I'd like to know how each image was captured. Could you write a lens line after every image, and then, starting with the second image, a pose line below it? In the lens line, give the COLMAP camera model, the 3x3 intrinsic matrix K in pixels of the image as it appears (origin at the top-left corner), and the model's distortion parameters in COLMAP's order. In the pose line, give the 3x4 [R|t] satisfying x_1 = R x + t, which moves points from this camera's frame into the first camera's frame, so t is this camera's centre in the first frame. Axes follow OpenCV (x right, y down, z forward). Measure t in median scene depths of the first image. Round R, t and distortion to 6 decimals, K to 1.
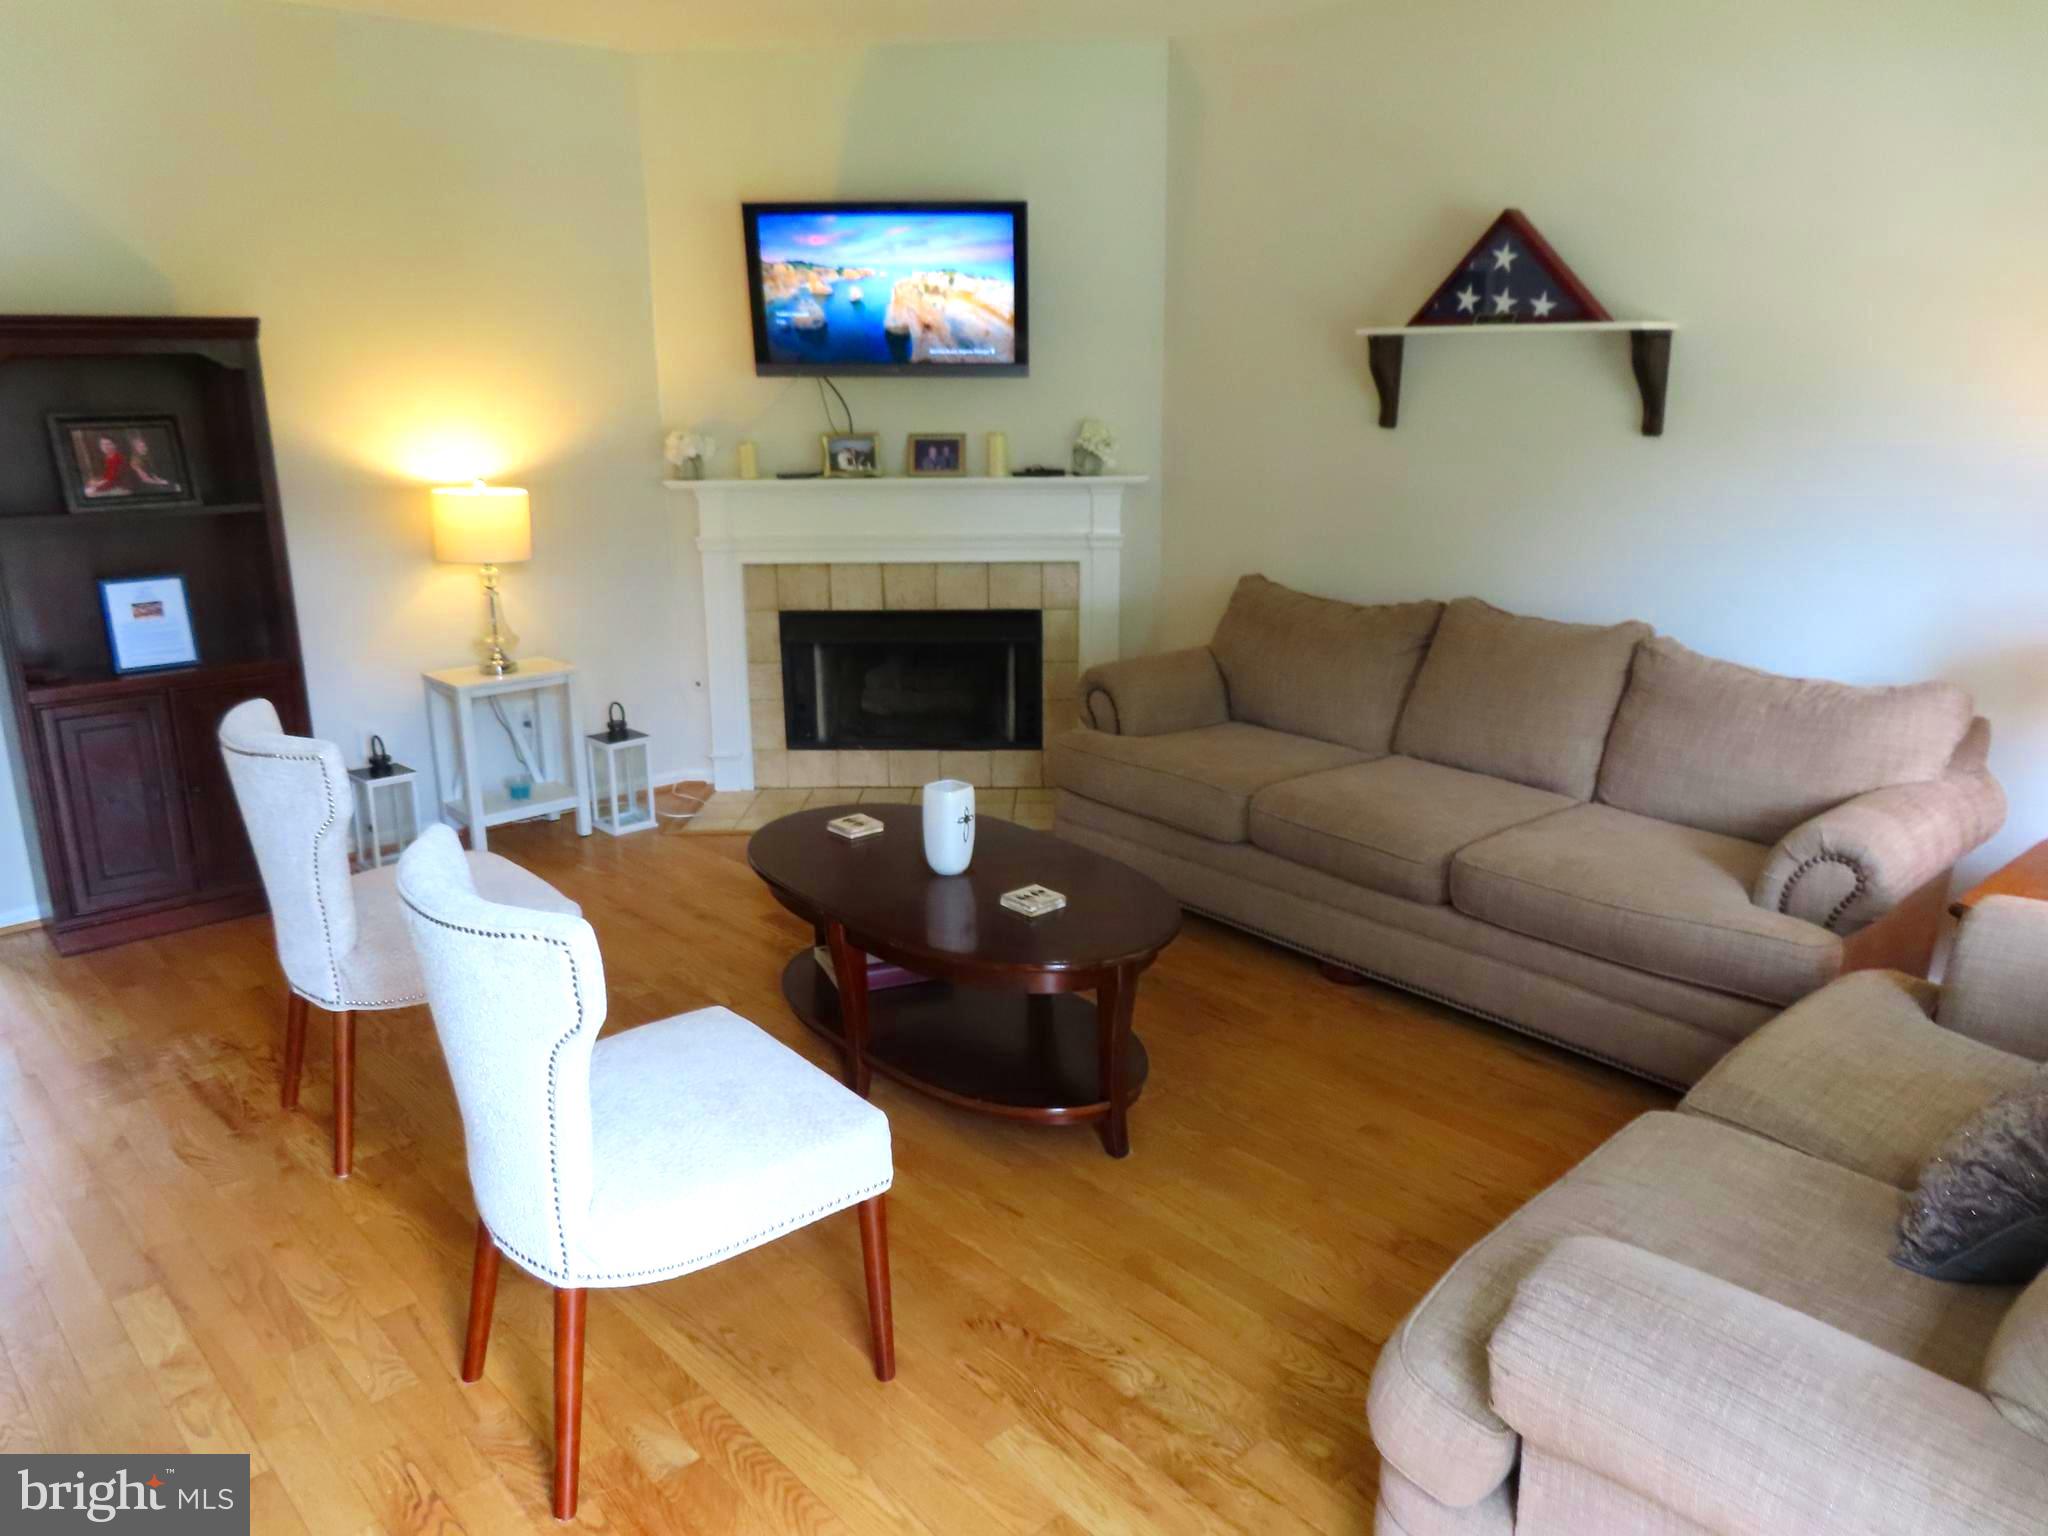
lens RADIAL K [[1474.3, 0, 1024.0], [0, 1474.3, 768.0], [0, 0, 1]] dist [-0.003971, -0.002467]
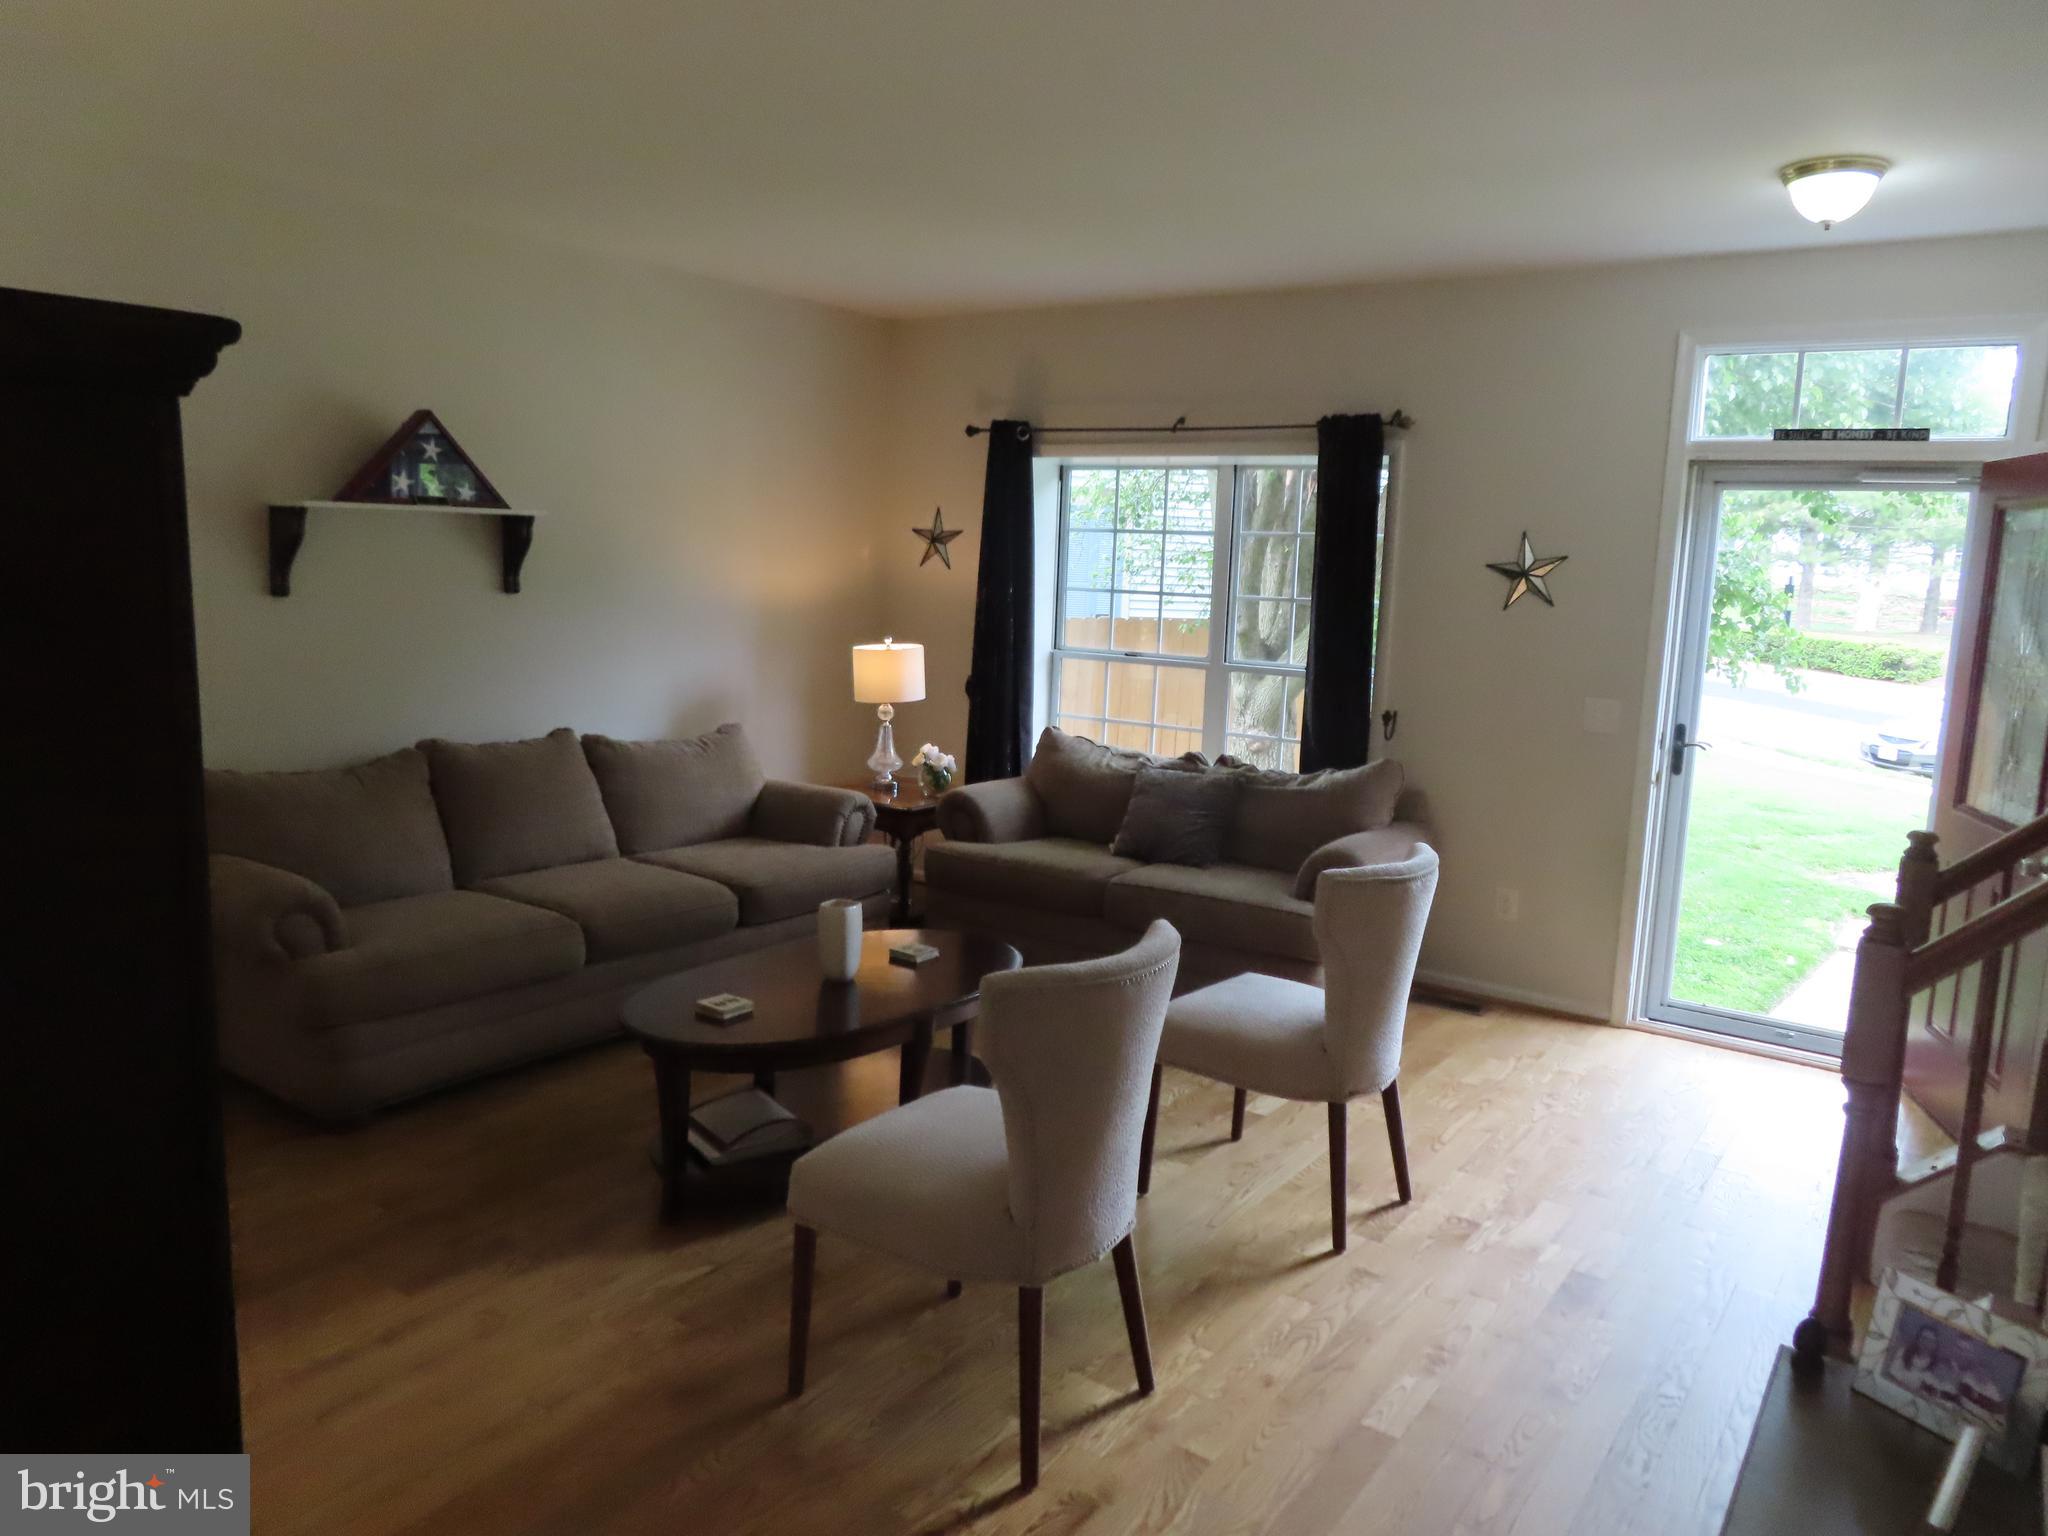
lens RADIAL K [[1474.3, 0, 1024.0], [0, 1474.3, 768.0], [0, 0, 1]] dist [-0.003971, -0.002467]
pose [[-0.206502, -0.157592, 0.965672, -0.942572], [0.225714, 0.952652, 0.203735, -0.237931], [-0.952056, 0.260037, -0.161154, 0.804943]]
